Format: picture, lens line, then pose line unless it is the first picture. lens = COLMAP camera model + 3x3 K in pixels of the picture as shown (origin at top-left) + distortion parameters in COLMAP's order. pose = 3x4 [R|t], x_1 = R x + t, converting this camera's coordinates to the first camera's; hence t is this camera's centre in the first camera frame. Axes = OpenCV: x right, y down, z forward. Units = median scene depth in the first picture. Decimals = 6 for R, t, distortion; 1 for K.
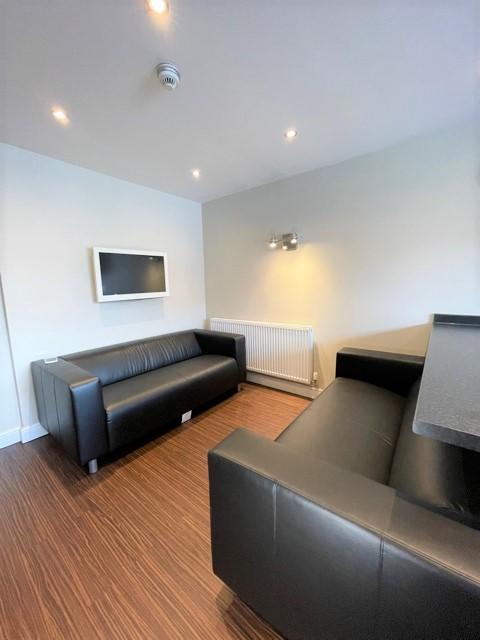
lens RADIAL K [[259.3, 0, 236.9], [0, 259.3, 318.2], [0, 0, 1]] dist [0.003714, 0.000238]
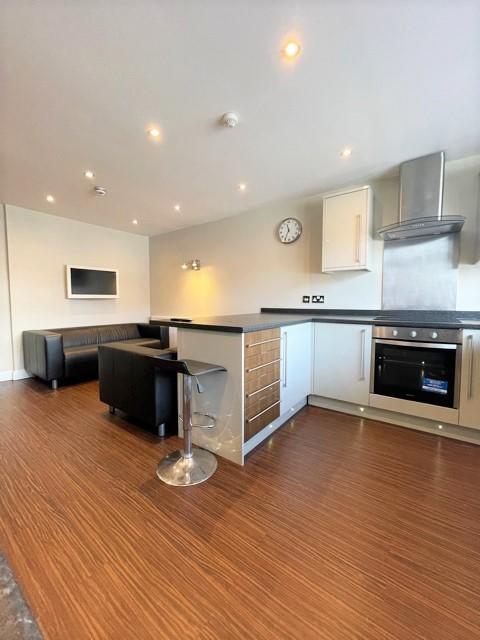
lens RADIAL K [[259.3, 0, 238.5], [0, 259.3, 316.8], [0, 0, 1]] dist [0.003714, 0.000238]
pose [[0.999060, 0.021518, 0.037634, 0.448824], [-0.018563, 0.996845, -0.077178, 0.152381], [-0.039176, 0.076407, 0.996307, -0.616023]]
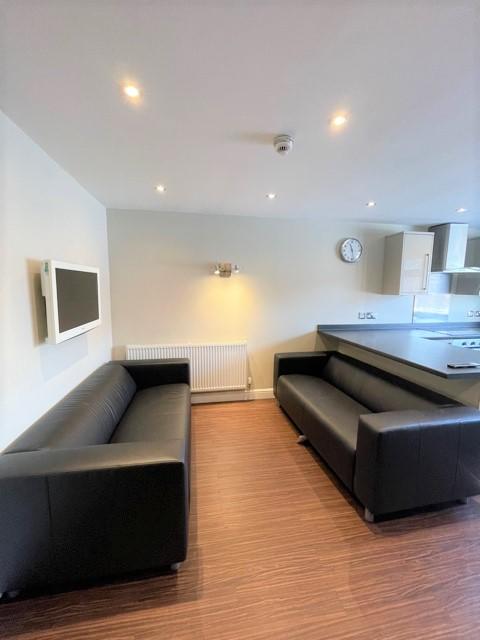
lens RADIAL K [[259.3, 0, 240.4], [0, 259.3, 316.9], [0, 0, 1]] dist [0.003714, 0.000238]
pose [[0.653278, -0.053550, 0.755222, -0.685707], [0.080113, 0.996785, 0.001380, -0.090435], [-0.752868, 0.059601, 0.655467, 0.219533]]
